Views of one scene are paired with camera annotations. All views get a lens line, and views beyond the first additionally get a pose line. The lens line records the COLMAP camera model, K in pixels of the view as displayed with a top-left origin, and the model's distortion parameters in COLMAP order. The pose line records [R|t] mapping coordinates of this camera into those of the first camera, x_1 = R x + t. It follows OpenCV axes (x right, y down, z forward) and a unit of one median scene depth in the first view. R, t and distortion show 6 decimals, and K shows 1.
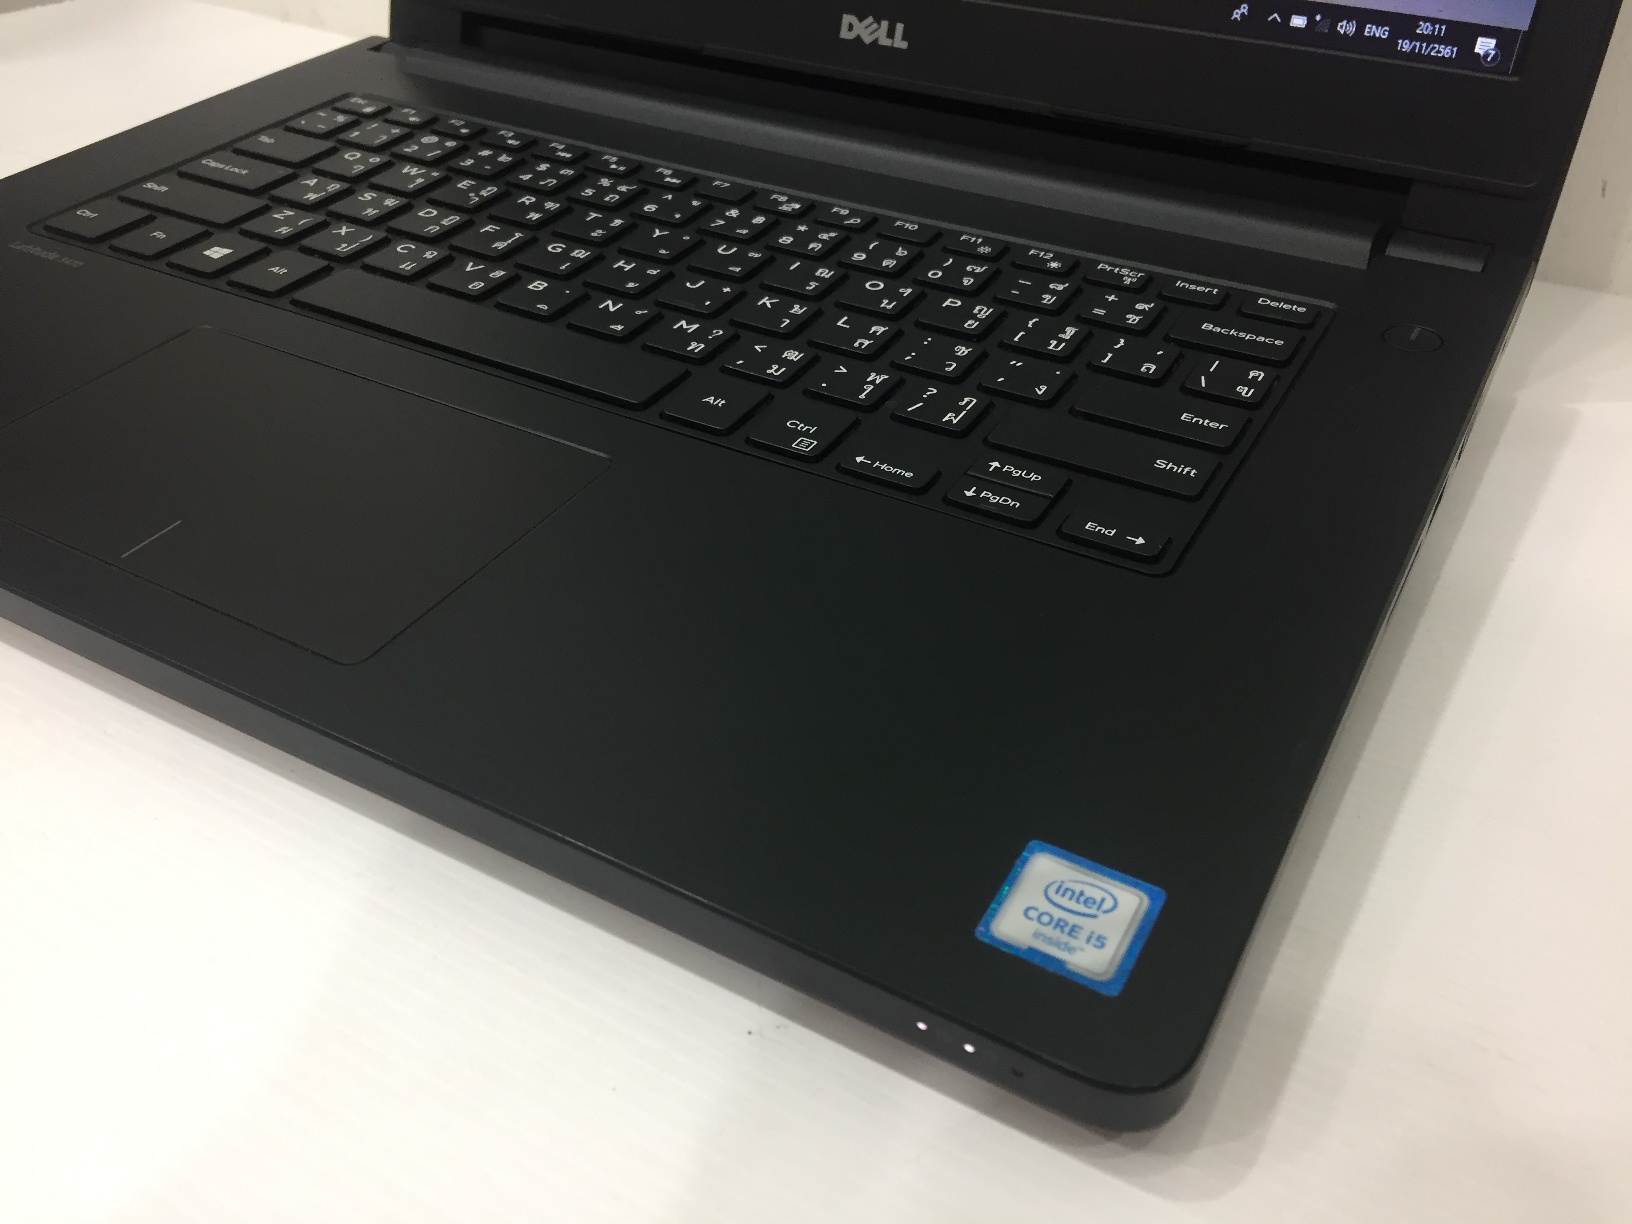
lens RADIAL K [[1412.7, 0, 812.6], [0, 1412.7, 609.8], [0, 0, 1]] dist [0.049480, -0.087890]
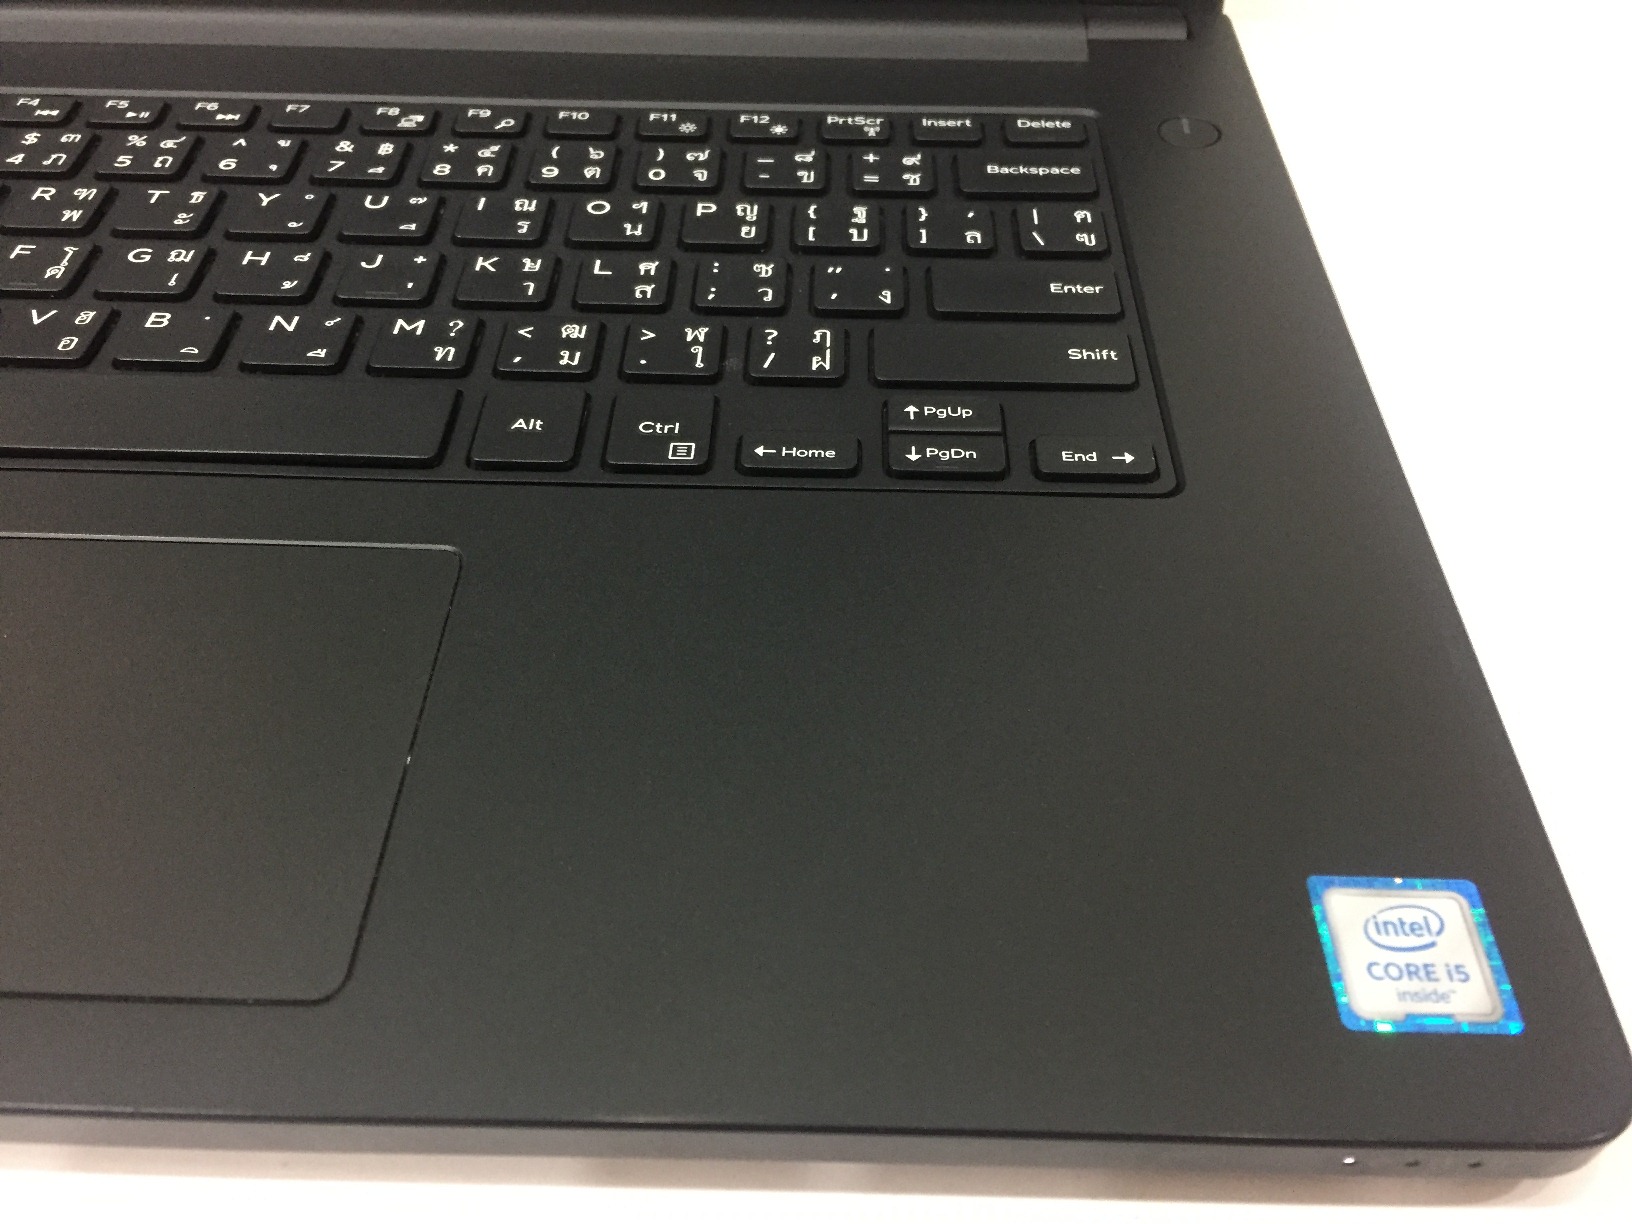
lens RADIAL K [[1412.7, 0, 807.2], [0, 1412.7, 604.0], [0, 0, 1]] dist [0.049480, -0.087890]
pose [[0.876271, -0.338900, 0.342485, -0.207813], [0.284172, 0.937542, 0.200655, -0.149828], [-0.389096, -0.078504, 0.917846, 0.206704]]
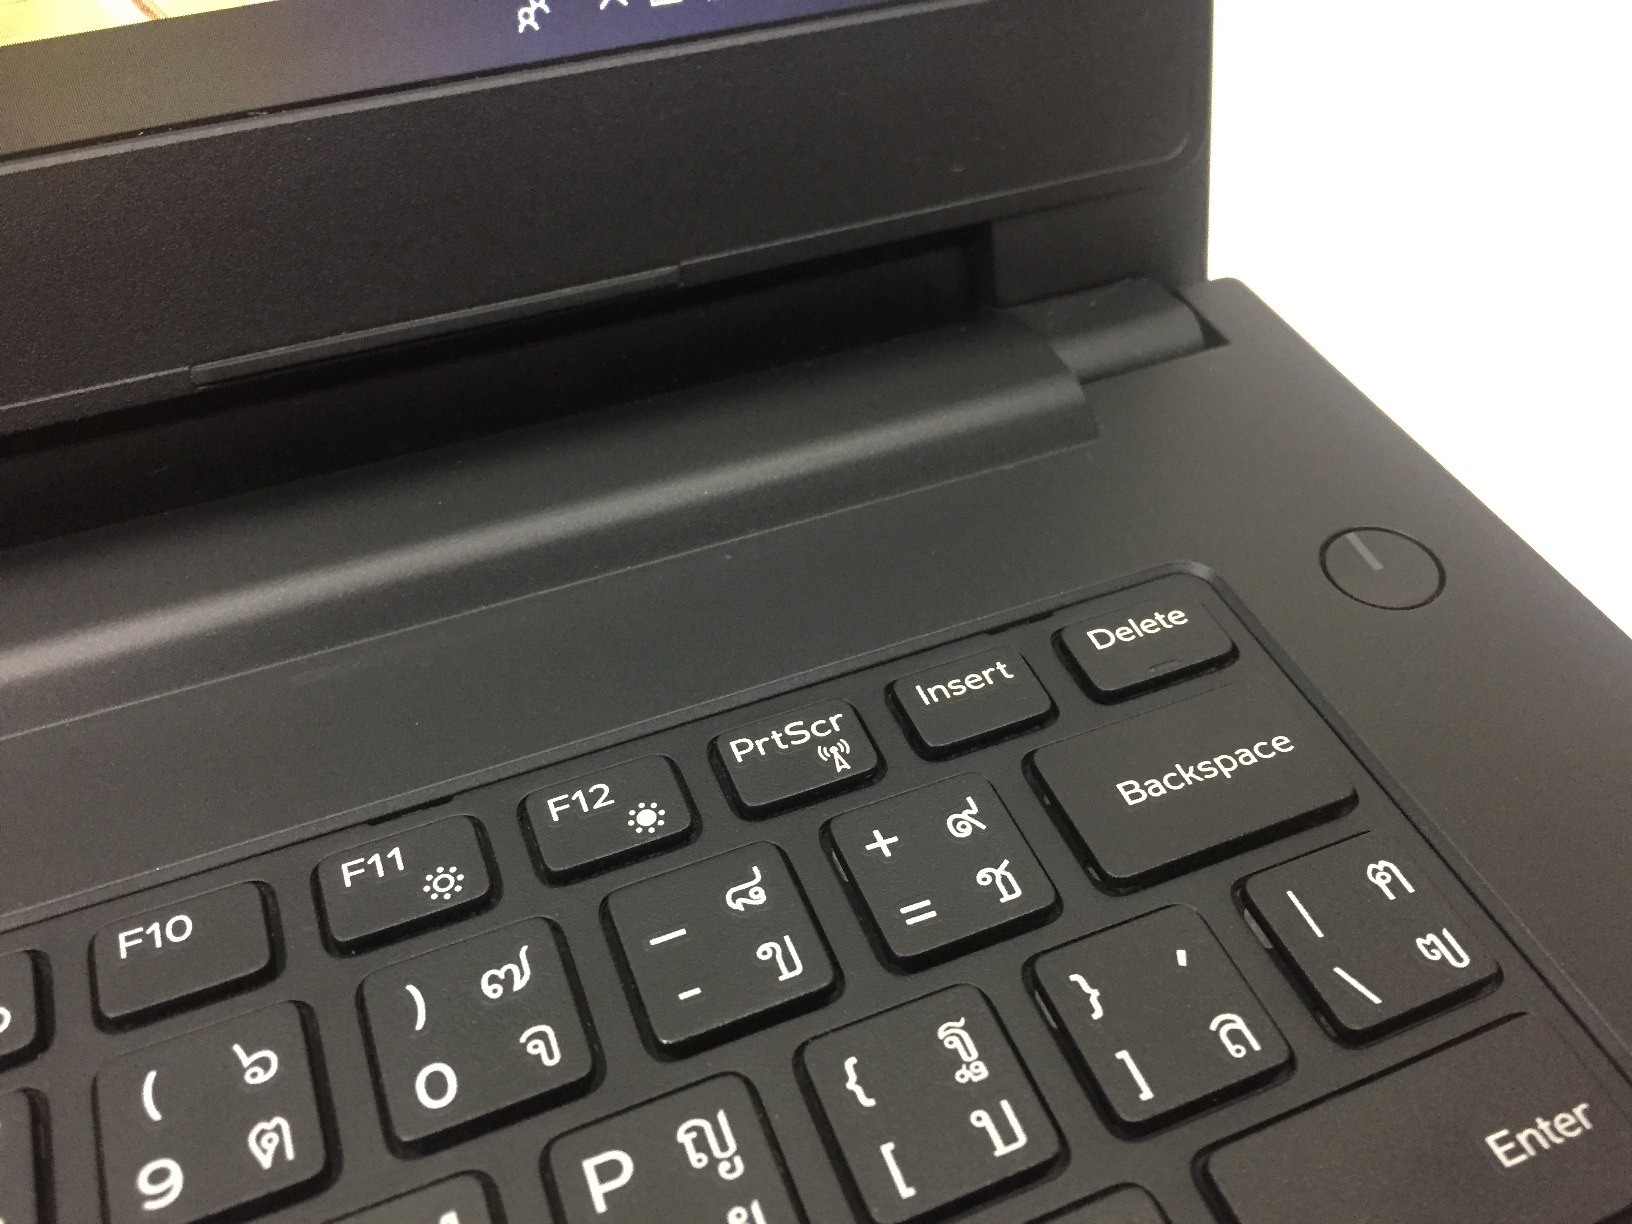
lens RADIAL K [[1412.7, 0, 811.2], [0, 1412.7, 610.3], [0, 0, 1]] dist [0.049480, -0.087890]
pose [[0.605322, -0.563323, 0.562363, 0.016160], [0.482816, 0.821542, 0.303245, -0.399529], [-0.632830, 0.087957, 0.769279, 0.706259]]
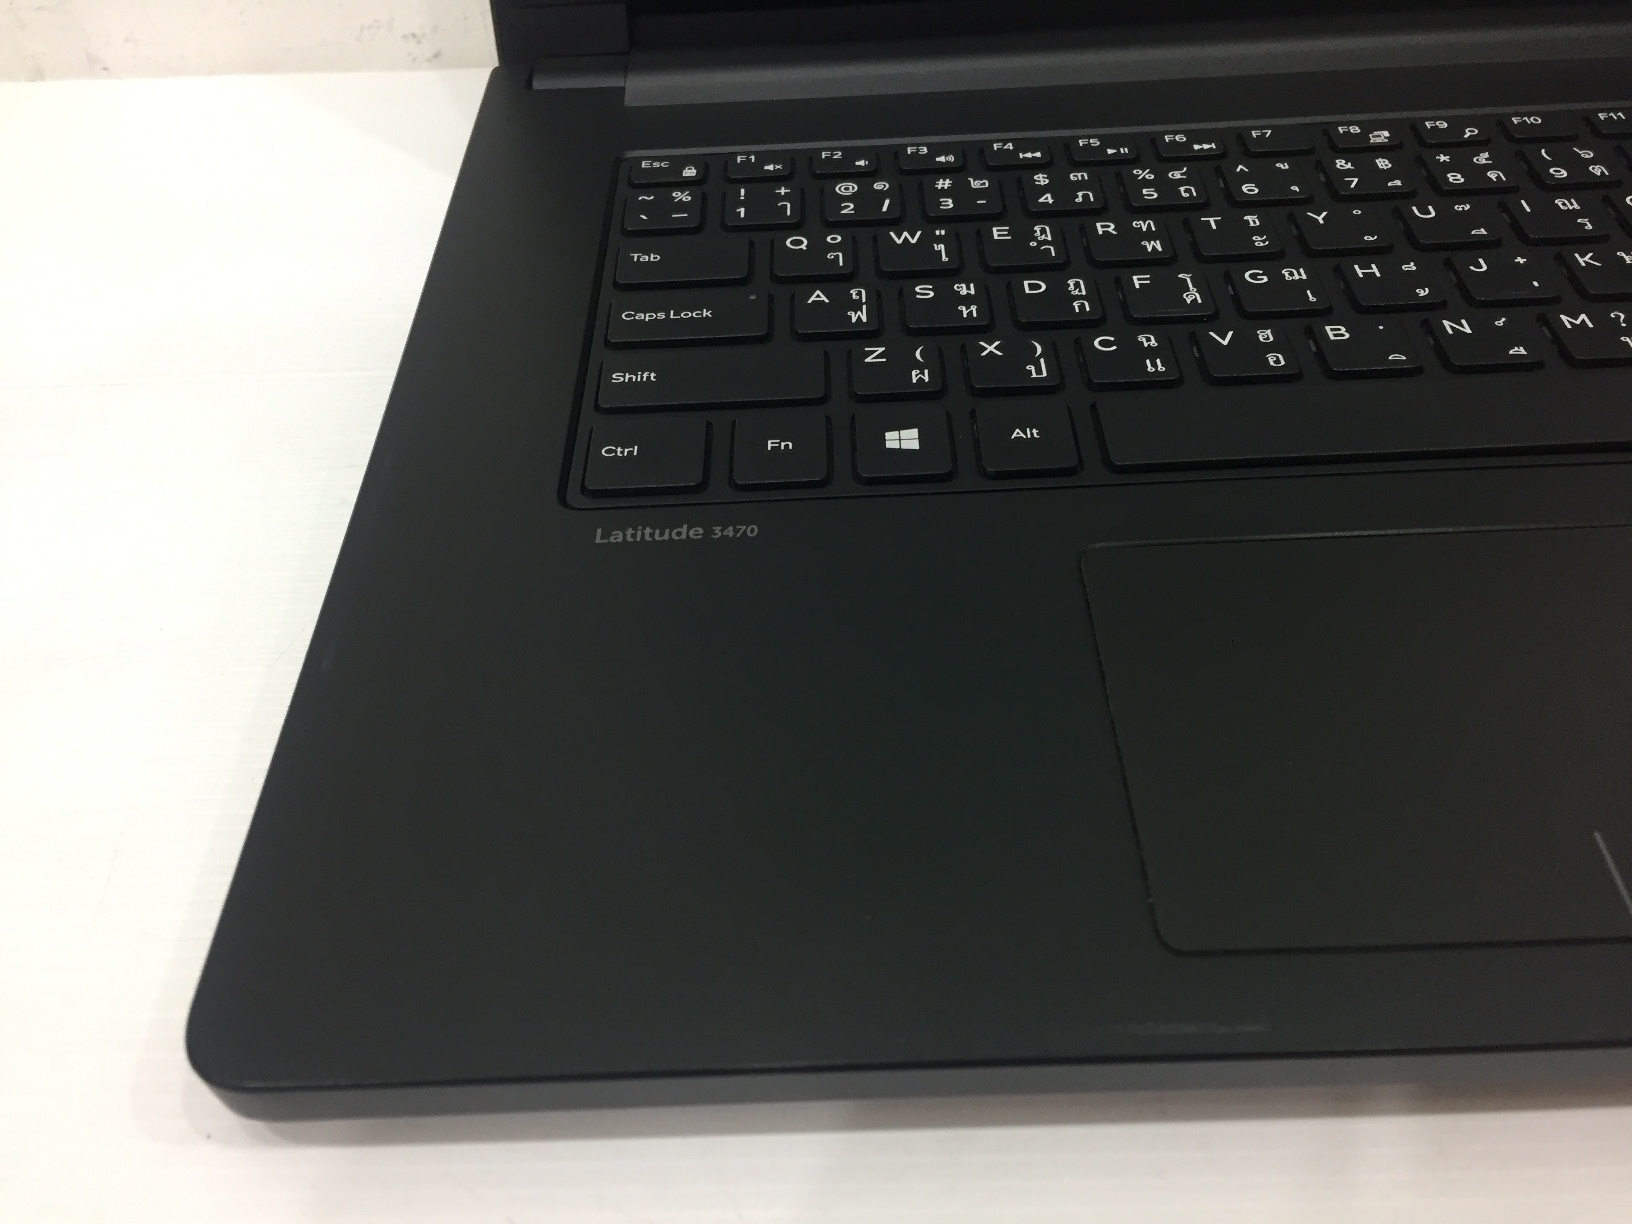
lens RADIAL K [[1300.9, 0, 822.3], [0, 1300.9, 622.2], [0, 0, 1]] dist [0.041982, -0.048027]
pose [[0.853801, -0.403005, 0.329562, -0.752978], [0.349316, 0.912865, 0.211320, -0.343864], [-0.386008, -0.065304, 0.920181, 0.459497]]
